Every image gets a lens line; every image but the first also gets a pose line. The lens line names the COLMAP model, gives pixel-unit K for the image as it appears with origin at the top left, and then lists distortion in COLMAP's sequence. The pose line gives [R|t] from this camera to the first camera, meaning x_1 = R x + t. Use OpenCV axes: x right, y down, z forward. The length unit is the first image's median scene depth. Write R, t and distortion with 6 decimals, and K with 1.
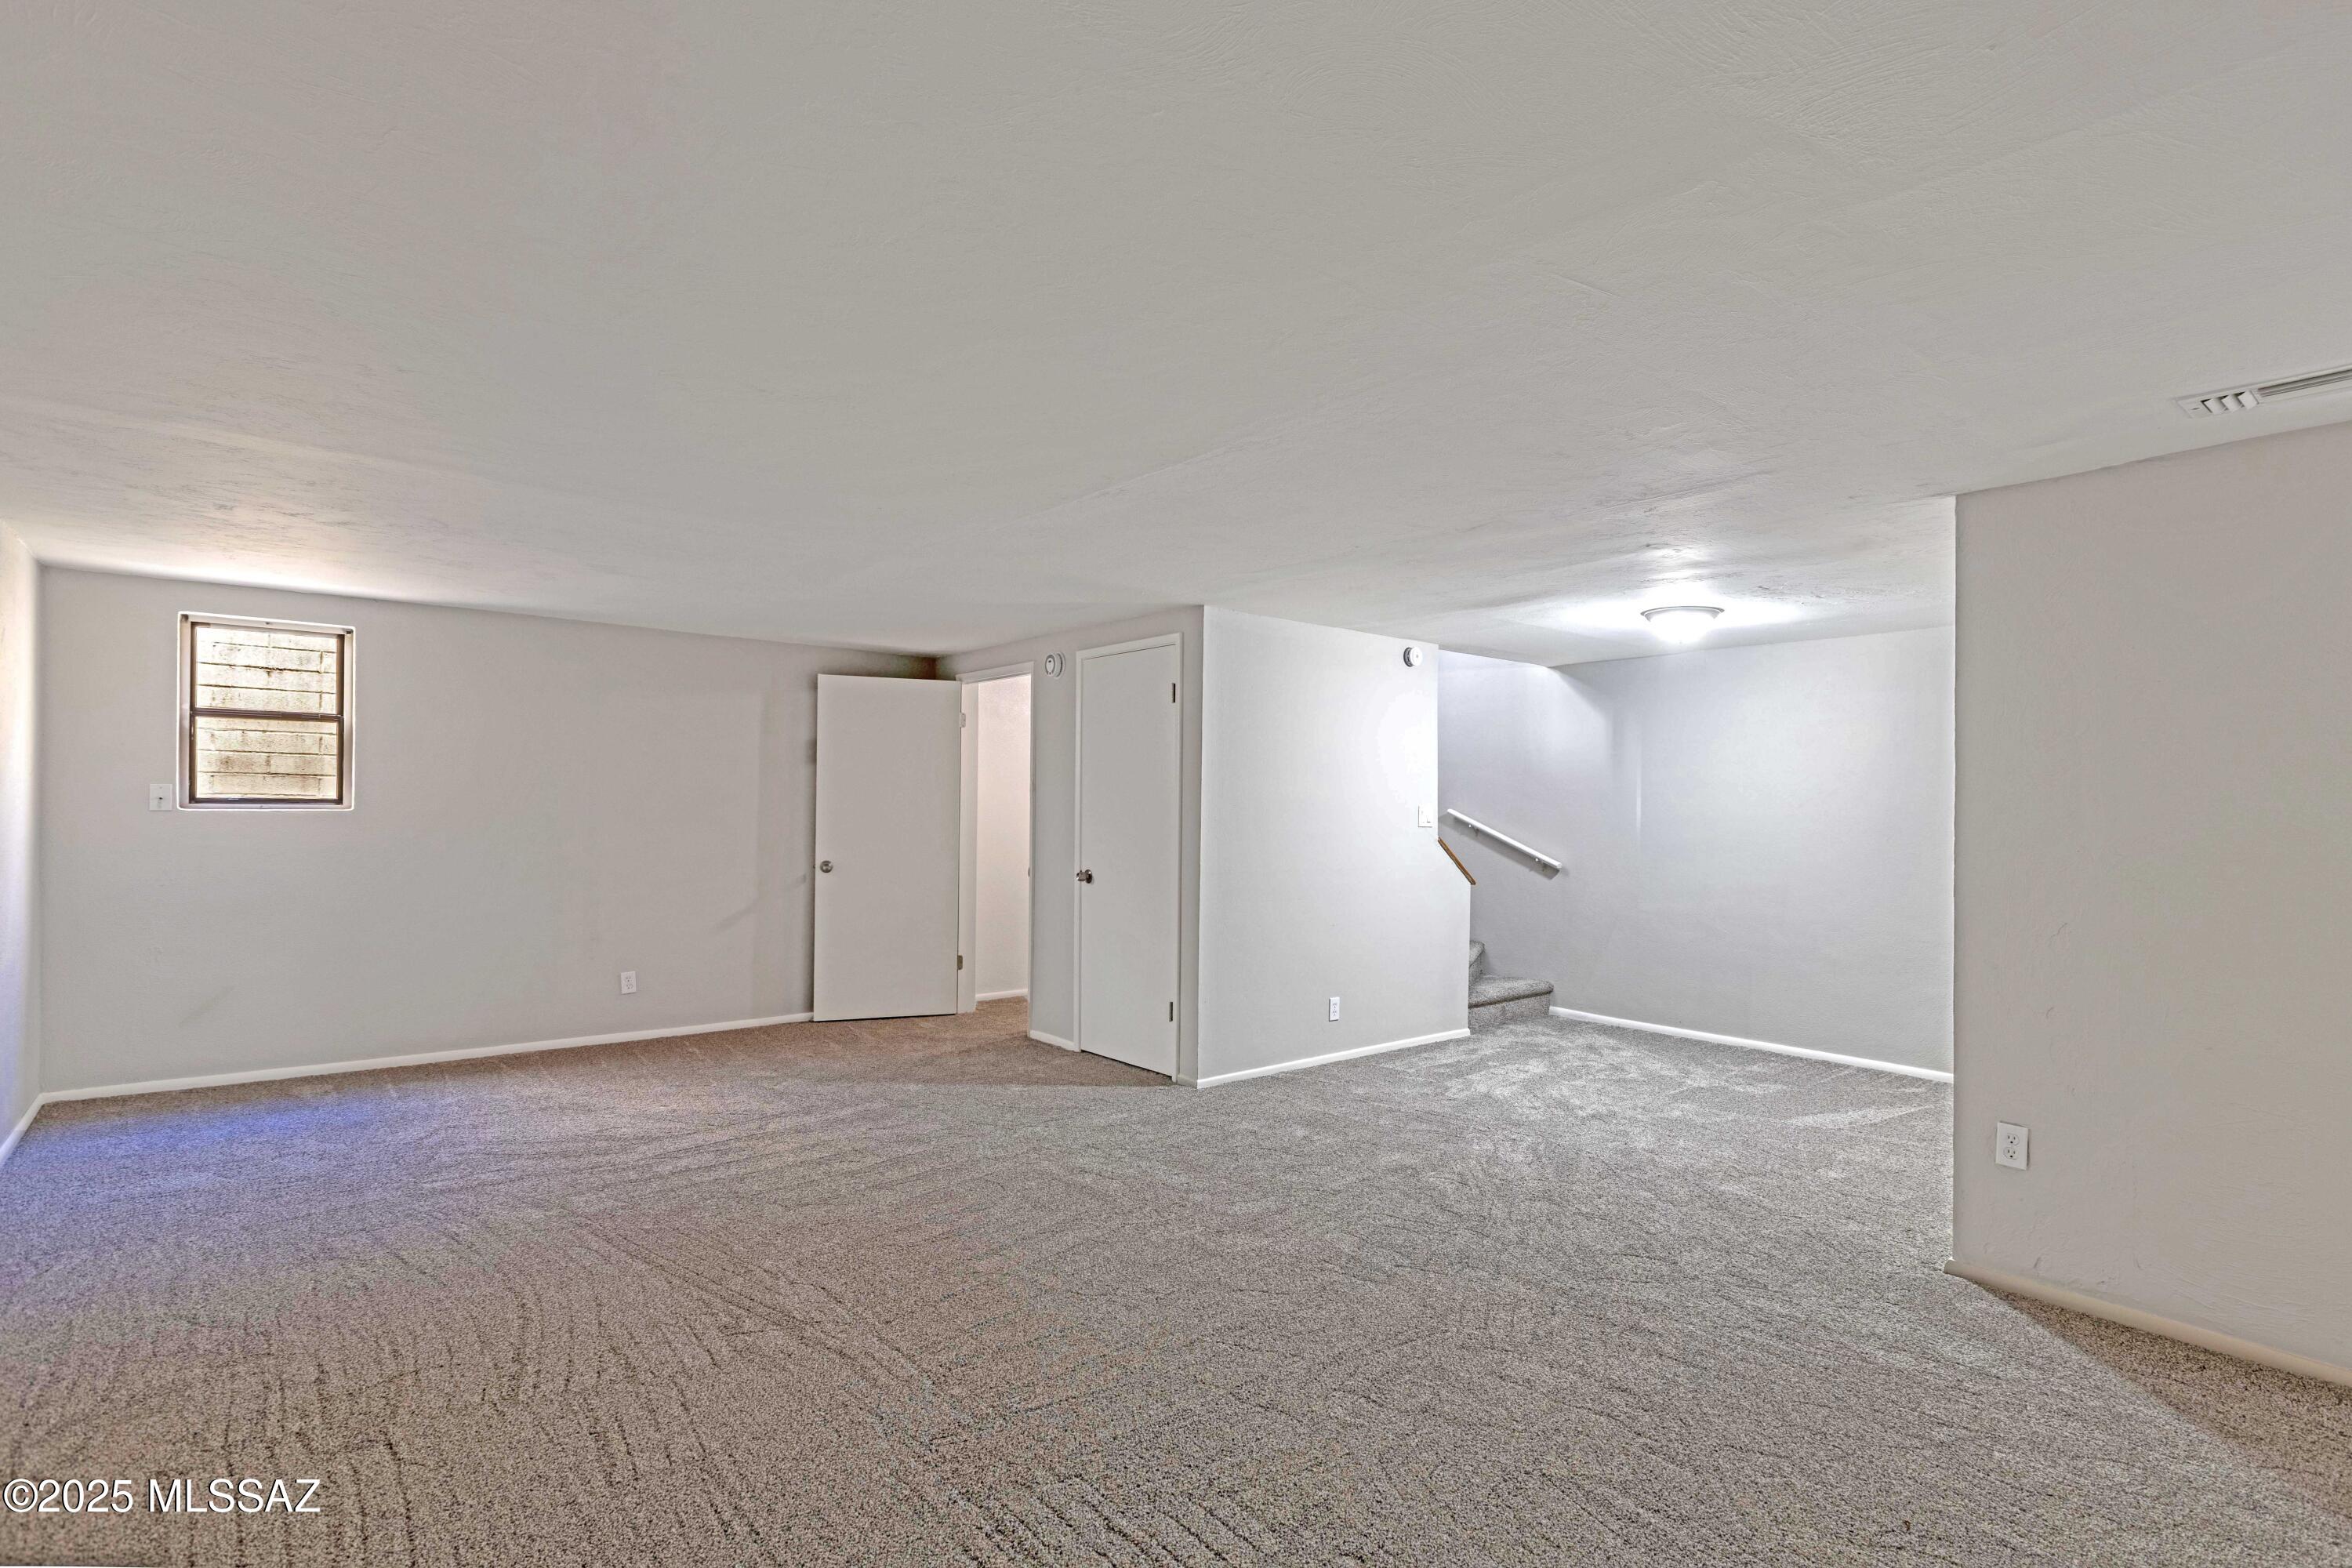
lens RADIAL K [[1105.1, 0, 1176.2], [0, 1105.1, 792.0], [0, 0, 1]] dist [-0.000211, -0.000066]
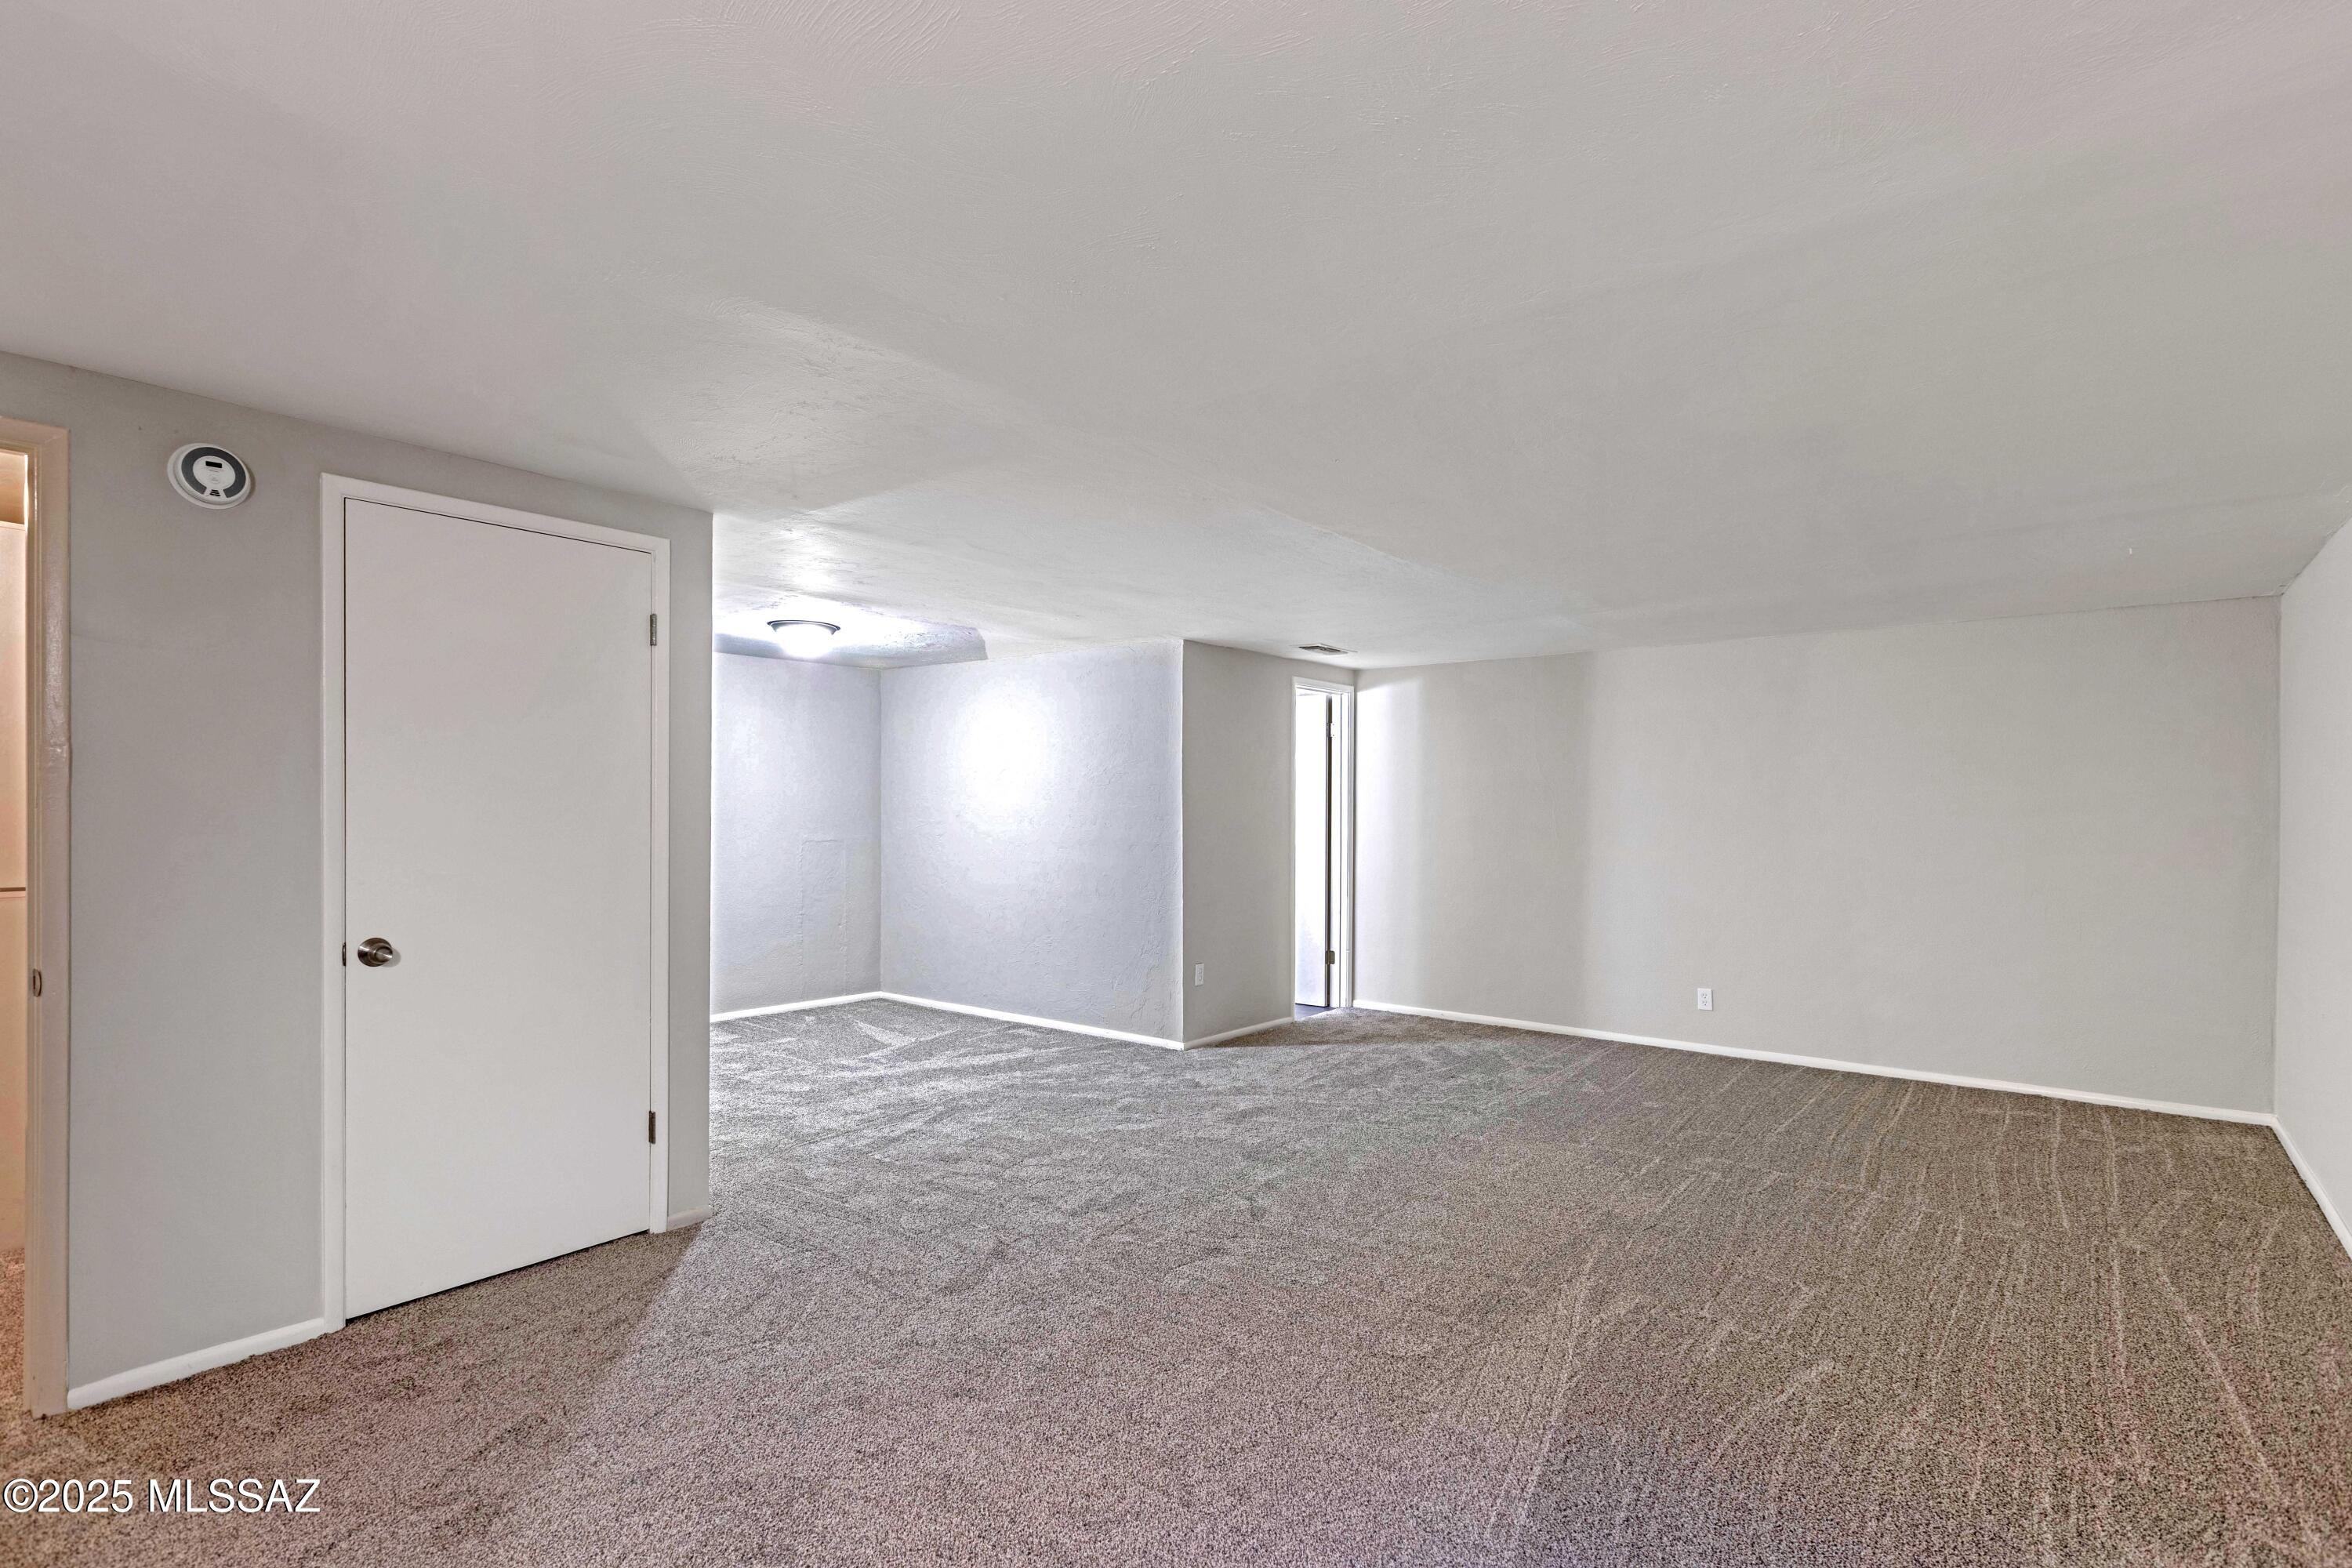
lens RADIAL K [[1105.1, 0, 1176.8], [0, 1105.1, 797.8], [0, 0, 1]] dist [-0.000211, -0.000066]
pose [[-0.191236, 0.006878, 0.981520, -0.684647], [-0.010014, 0.999910, -0.008958, 0.011080], [-0.981493, -0.011542, -0.191150, 0.821946]]
